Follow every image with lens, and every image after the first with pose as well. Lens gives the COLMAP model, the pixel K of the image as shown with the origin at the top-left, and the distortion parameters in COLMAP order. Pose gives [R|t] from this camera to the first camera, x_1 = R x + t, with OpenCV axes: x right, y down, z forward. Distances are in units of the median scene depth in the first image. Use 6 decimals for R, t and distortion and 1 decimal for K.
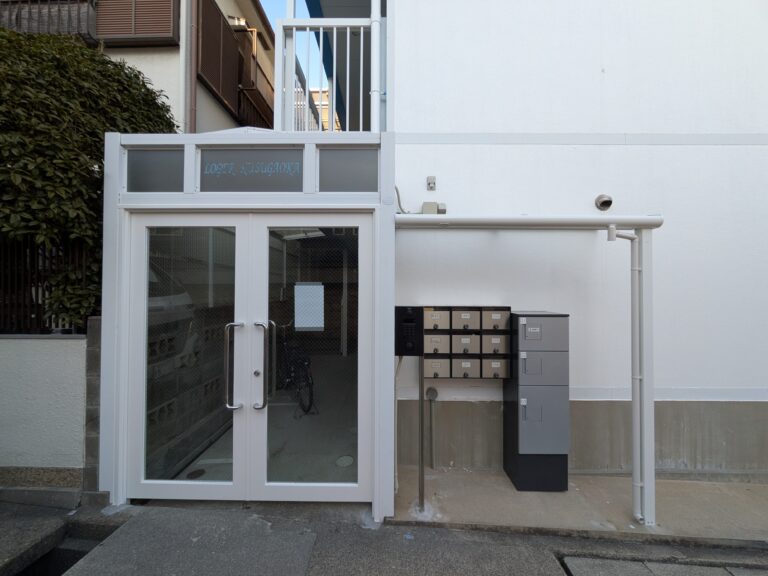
lens RADIAL K [[304.7, 0, 383.1], [0, 304.7, 286.1], [0, 0, 1]] dist [-0.000677, 0.000551]
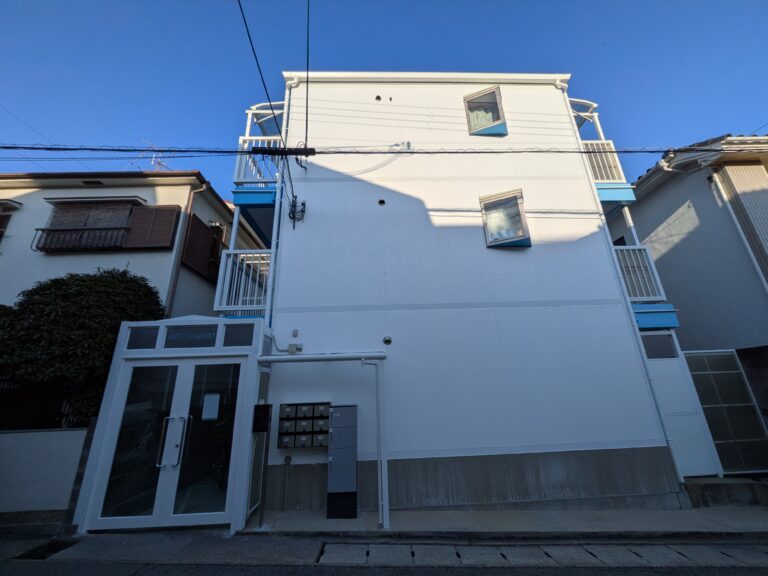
lens RADIAL K [[304.7, 0, 383.1], [0, 304.7, 286.1], [0, 0, 1]] dist [-0.000677, 0.000551]
pose [[0.998606, -0.023721, 0.047144, 0.779364], [0.036999, 0.951679, -0.304858, -0.030527], [-0.037635, 0.306177, 0.951230, -1.120546]]
